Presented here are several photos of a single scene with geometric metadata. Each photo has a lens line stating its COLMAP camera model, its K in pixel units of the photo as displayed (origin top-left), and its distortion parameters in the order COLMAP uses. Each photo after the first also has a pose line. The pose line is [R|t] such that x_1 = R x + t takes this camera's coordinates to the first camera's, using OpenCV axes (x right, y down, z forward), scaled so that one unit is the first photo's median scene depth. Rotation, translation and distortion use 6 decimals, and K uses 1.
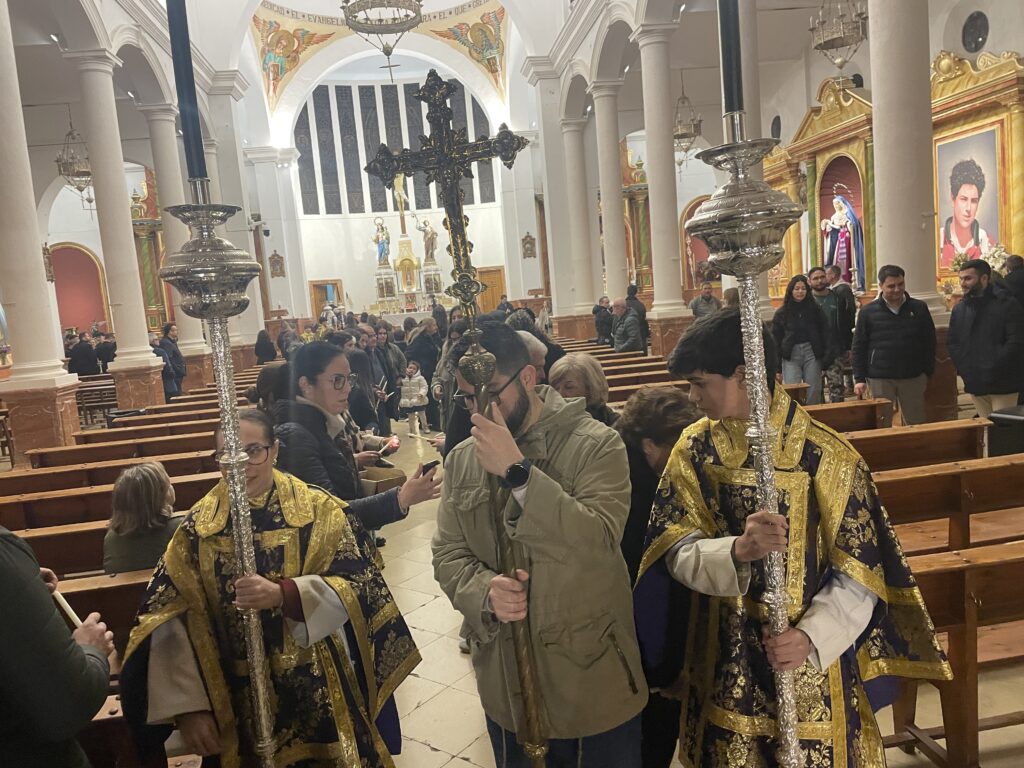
lens RADIAL K [[769.0, 0, 506.4], [0, 769.0, 381.1], [0, 0, 1]] dist [0.077074, -0.095684]
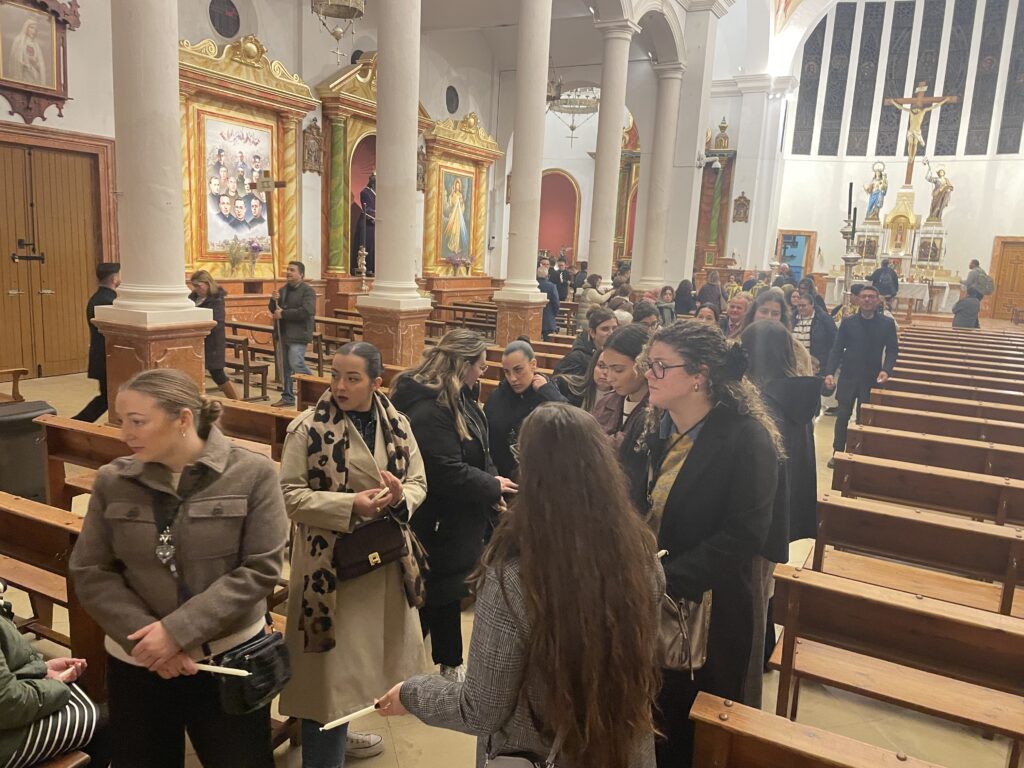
lens RADIAL K [[769.0, 0, 514.0], [0, 769.0, 391.9], [0, 0, 1]] dist [0.077074, -0.095684]
pose [[0.809967, 0.228615, -0.540082, 0.030630], [-0.182147, 0.973415, 0.138874, -0.017287], [0.557472, -0.014109, 0.830076, 0.086394]]
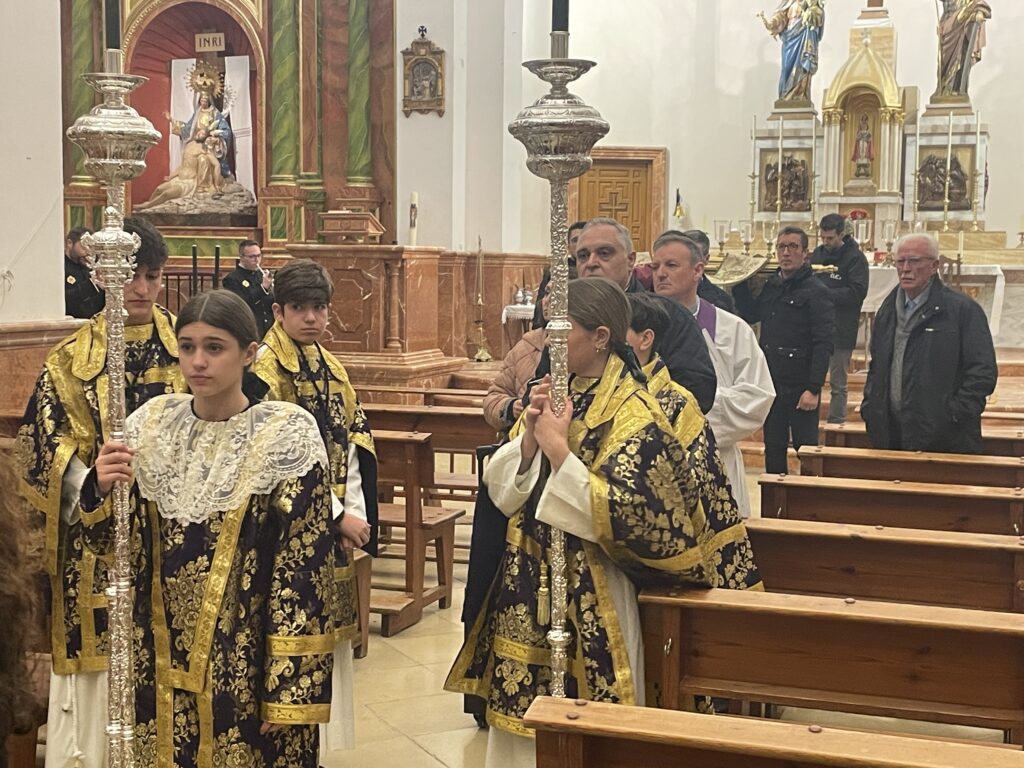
lens RADIAL K [[1543.7, 0, 509.4], [0, 1543.7, 385.7], [0, 0, 1]] dist [0.102538, 0.000000]
pose [[0.906015, 0.127720, -0.403516, 0.003286], [-0.132354, 0.991065, 0.016514, -0.040789], [0.402020, 0.038445, 0.914824, 0.447559]]
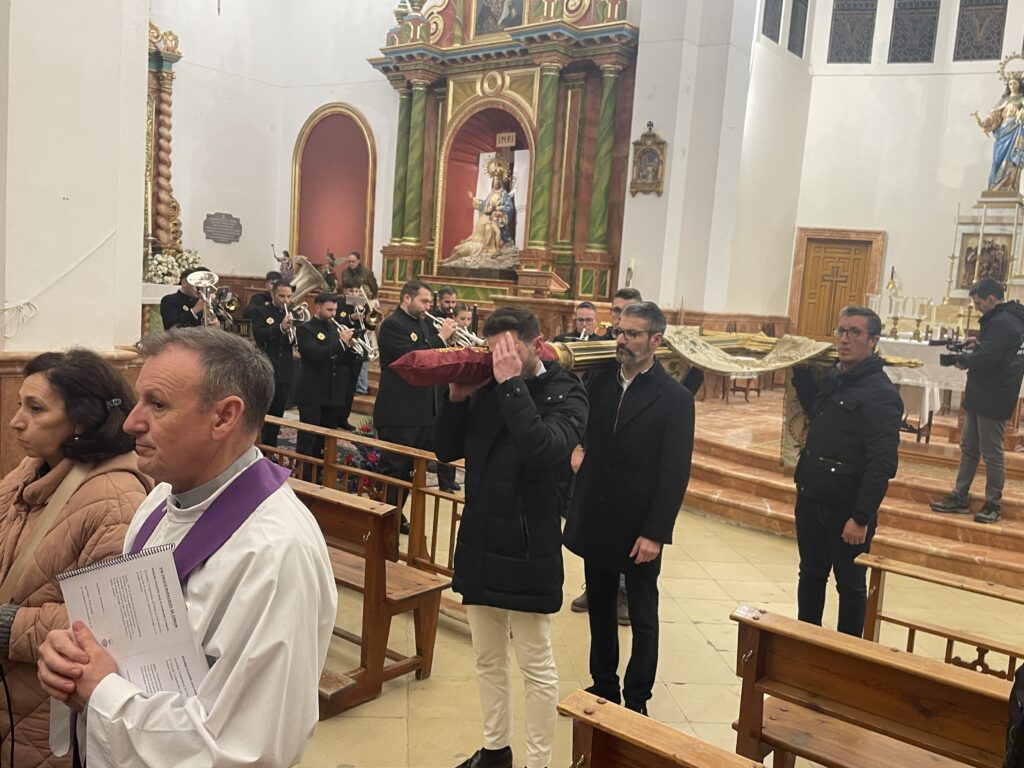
lens RADIAL K [[954.7, 0, 496.9], [0, 954.7, 393.1], [0, 0, 1]] dist [0.058485, -0.053609]
pose [[0.698974, 0.208472, -0.684087, -0.003468], [-0.204230, 0.974921, 0.088428, -0.066160], [0.685365, 0.077902, 0.724021, 0.619205]]
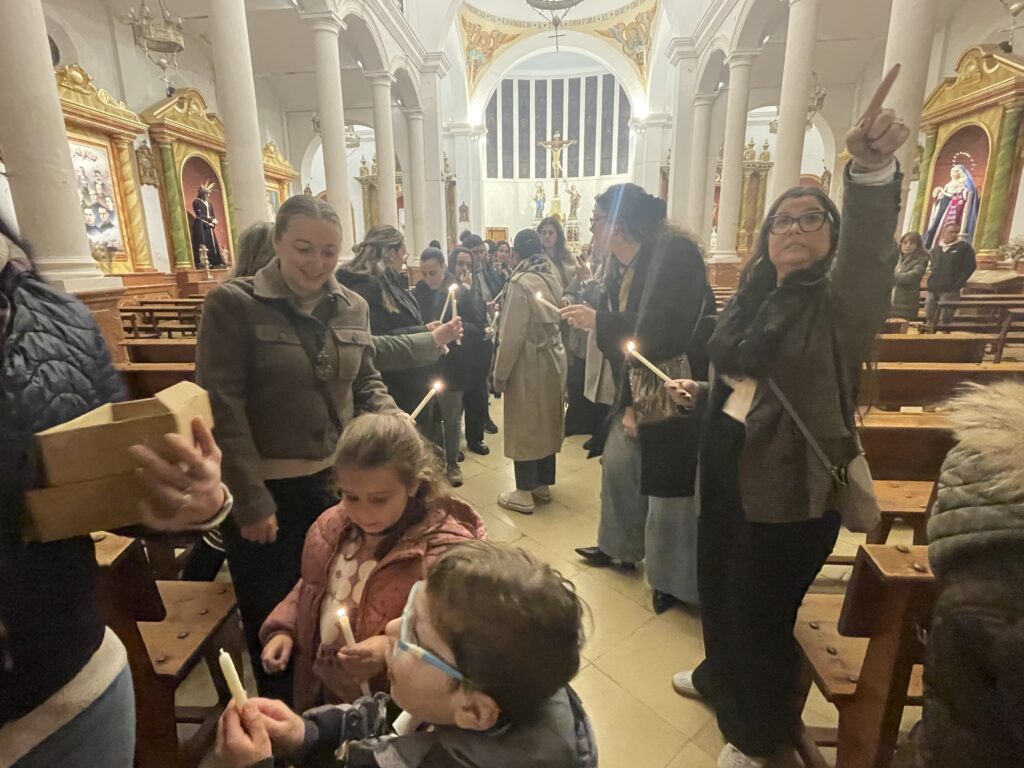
lens RADIAL K [[506.9, 0, 503.7], [0, 506.9, 385.0], [0, 0, 1]] dist [-0.007803, -0.000619]
pose [[0.972073, 0.123321, -0.199663, -0.003976], [-0.091673, 0.982742, 0.160671, 0.003733], [0.216031, -0.137880, 0.966602, 0.082917]]
